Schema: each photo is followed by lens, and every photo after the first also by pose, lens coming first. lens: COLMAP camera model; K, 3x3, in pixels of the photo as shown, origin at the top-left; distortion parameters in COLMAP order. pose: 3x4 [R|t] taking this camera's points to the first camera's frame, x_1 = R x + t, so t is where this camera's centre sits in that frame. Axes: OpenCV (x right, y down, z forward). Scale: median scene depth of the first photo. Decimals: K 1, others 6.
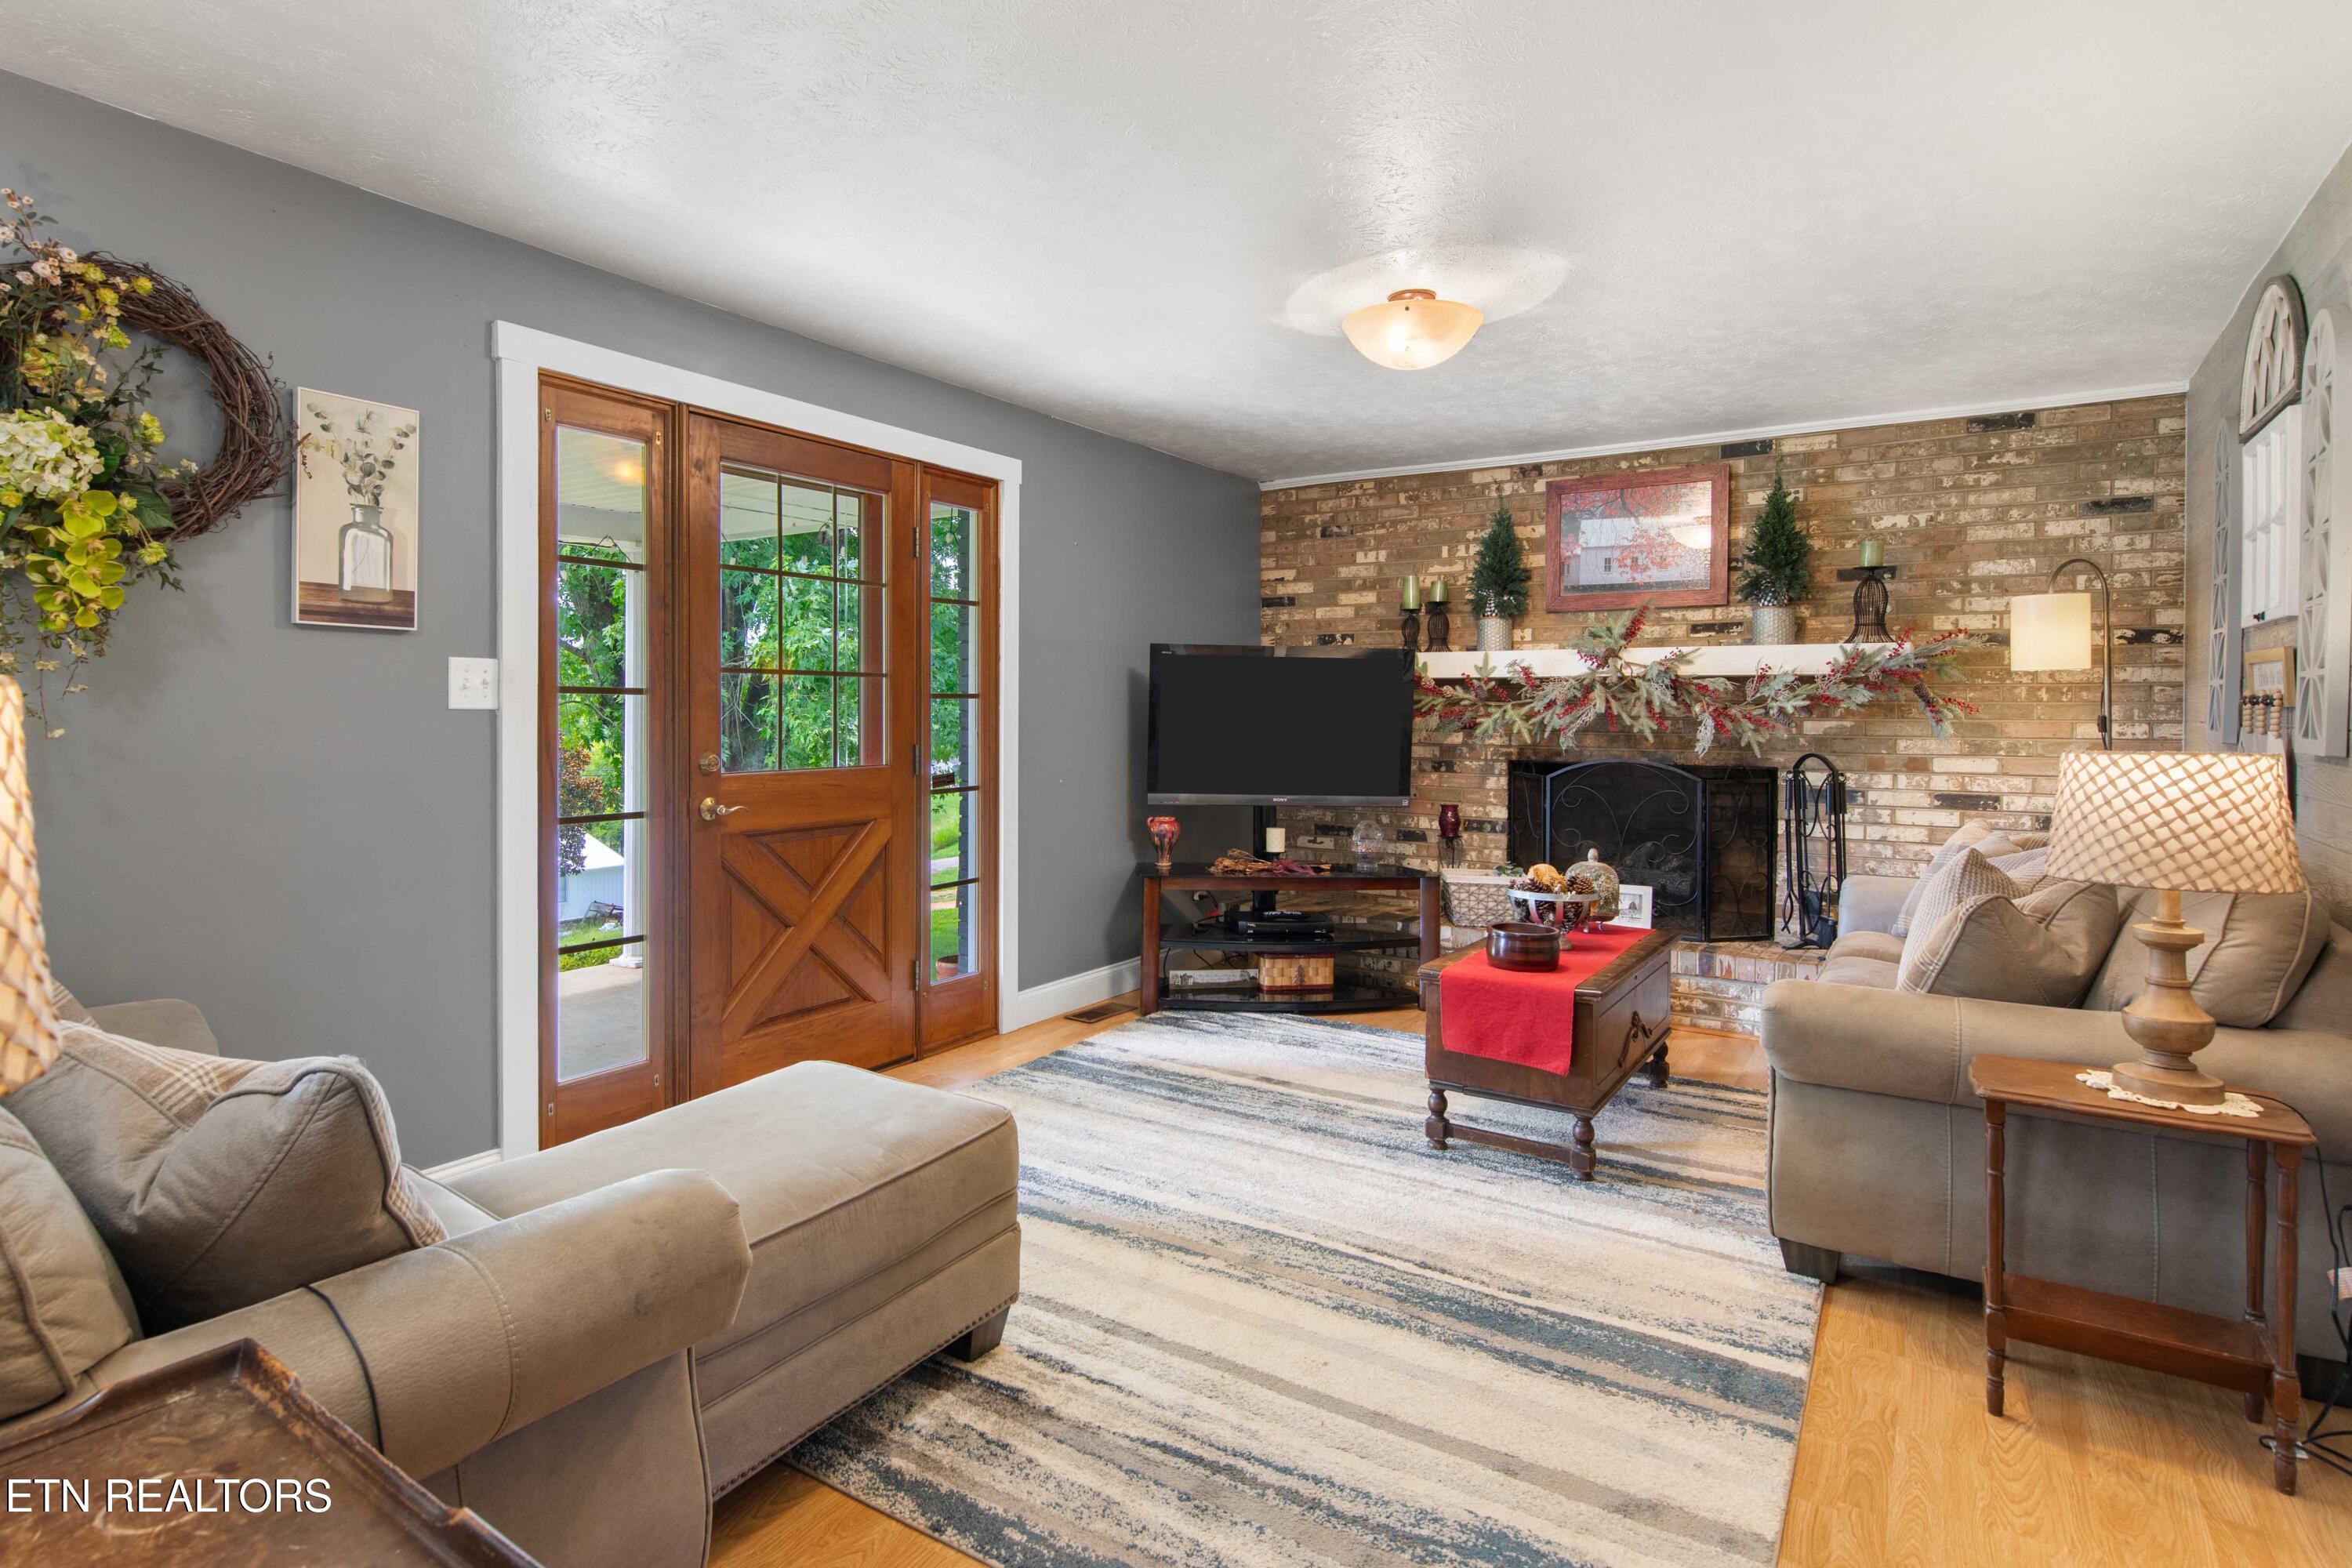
lens RADIAL K [[1181.1, 0, 1208.4], [0, 1181.1, 714.4], [0, 0, 1]] dist [0.000885, -0.000039]
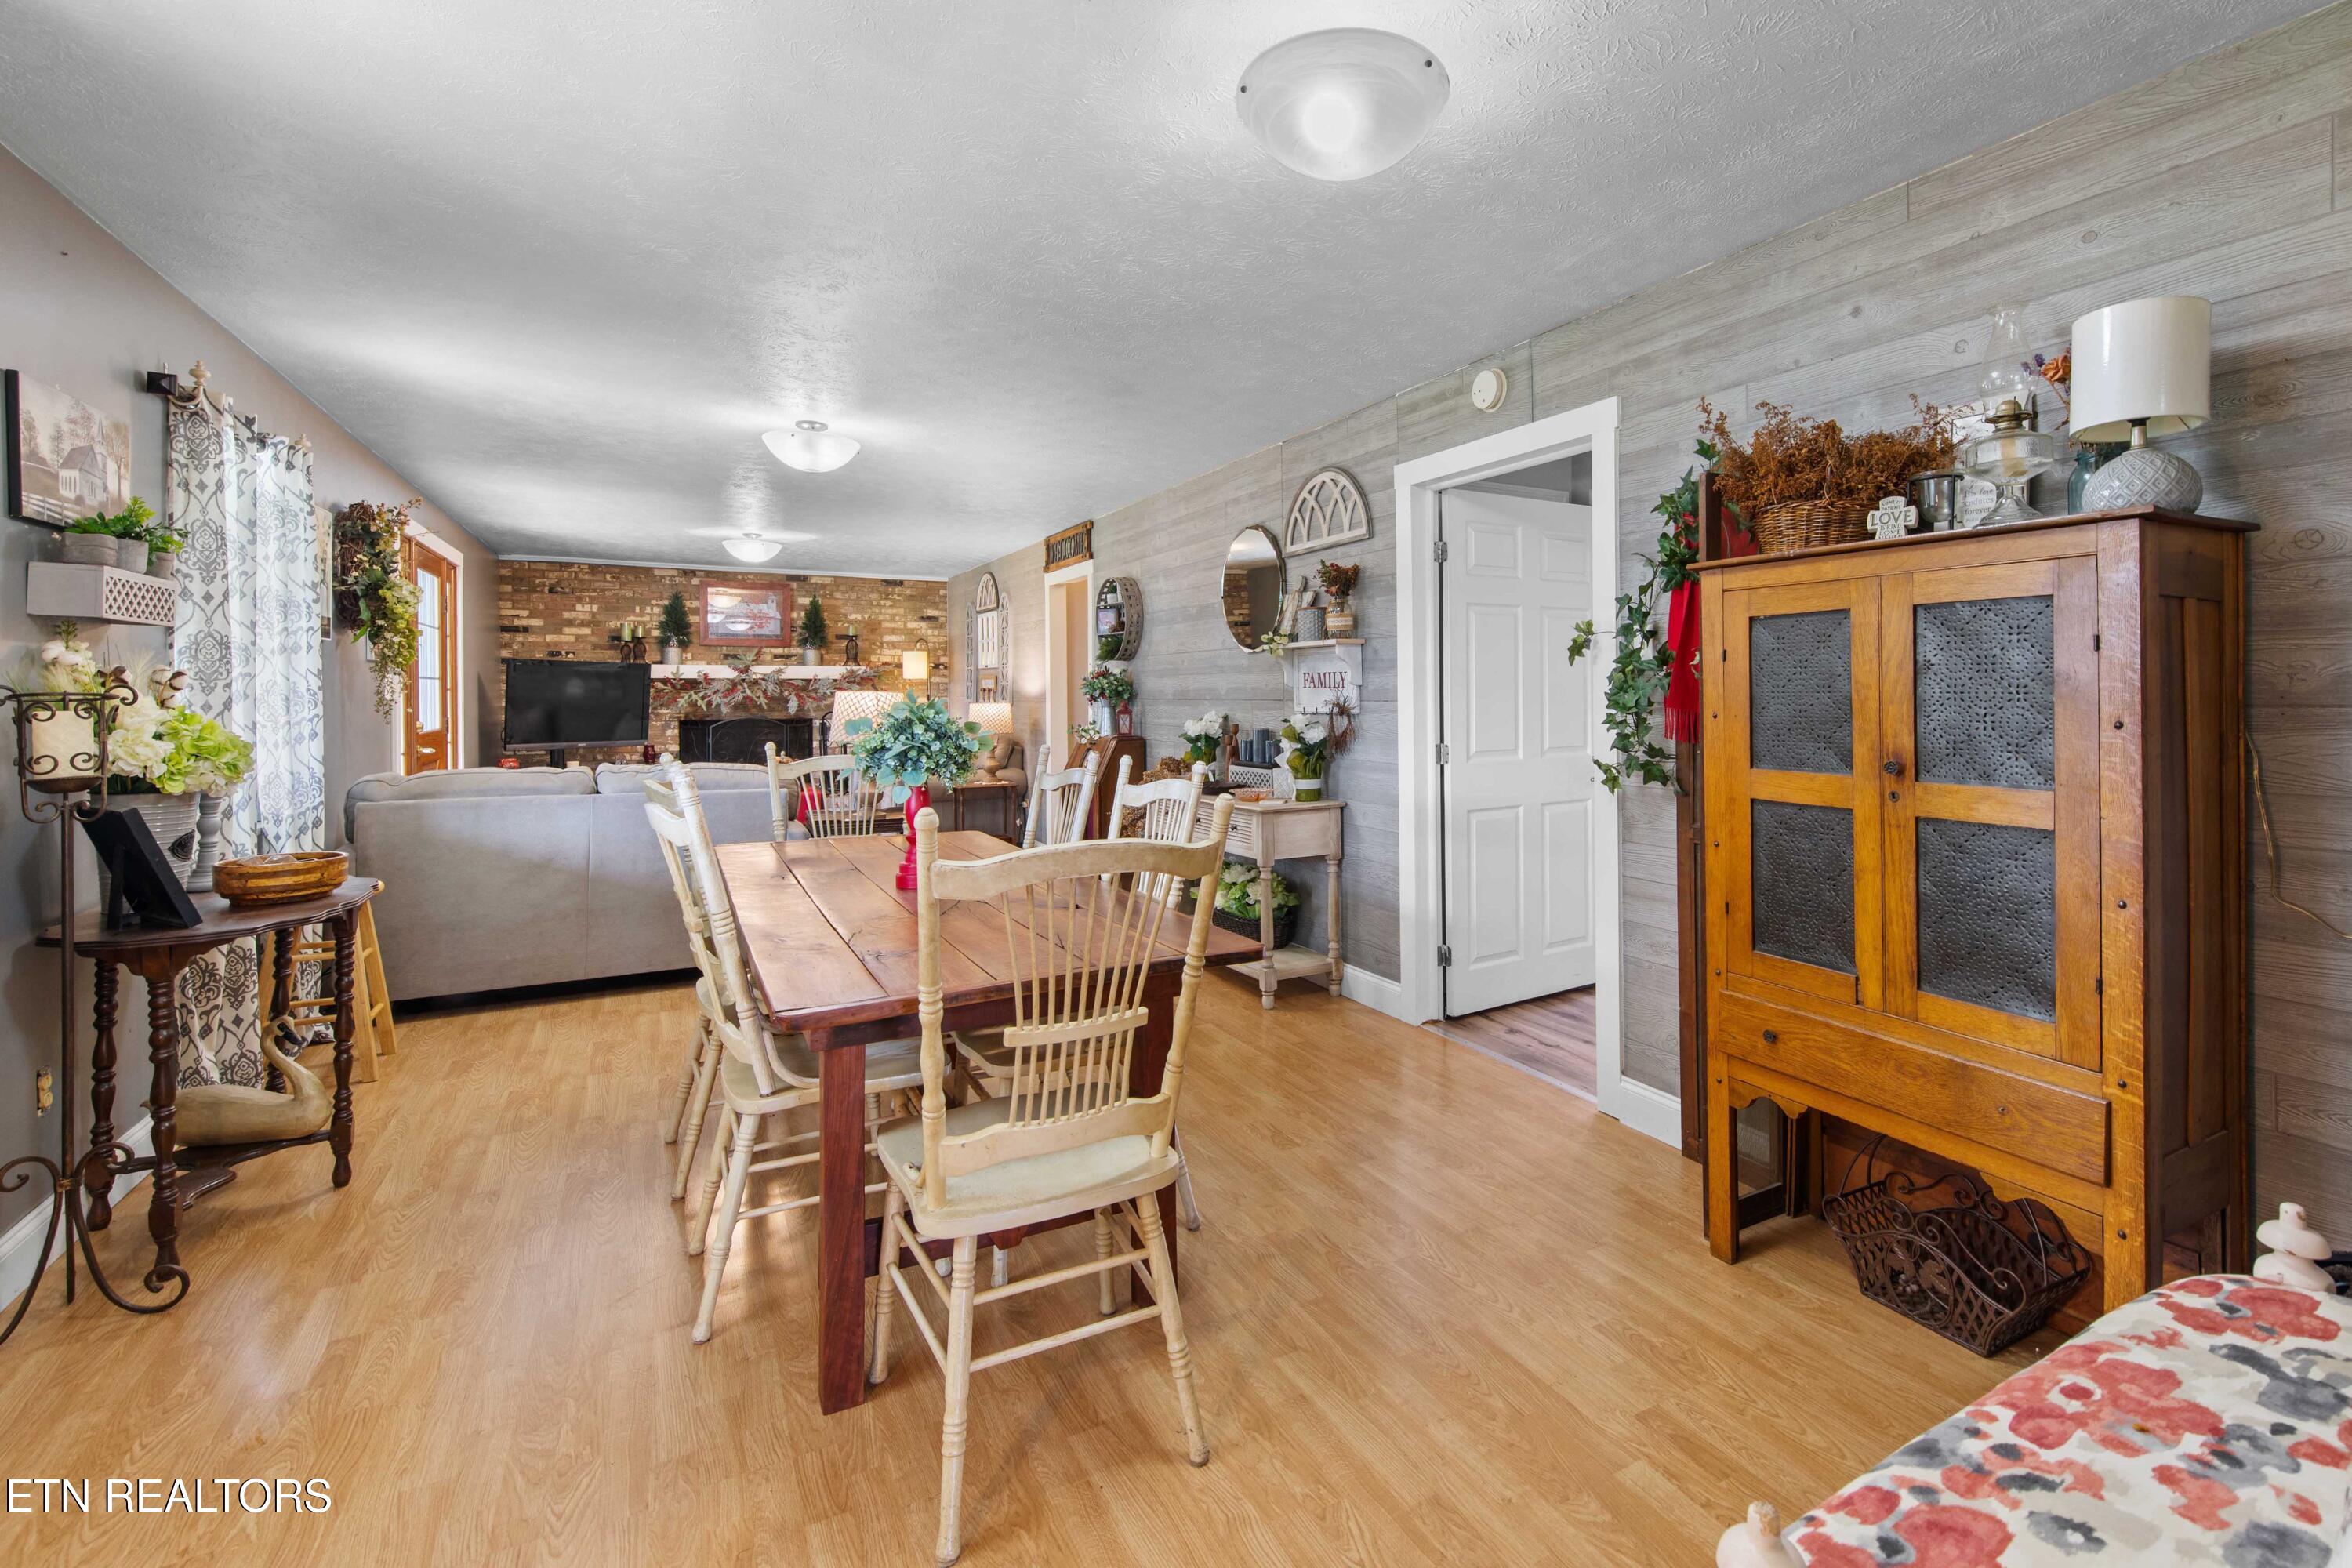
lens RADIAL K [[998.5, 0, 1169.8], [0, 998.5, 688.8], [0, 0, 1]] dist [0.000030, 0.000003]
pose [[0.511896, -0.004703, 0.859035, -0.773306], [0.011515, 0.999933, -0.001388, -0.001925], [-0.858970, 0.010603, 0.511916, -0.554559]]
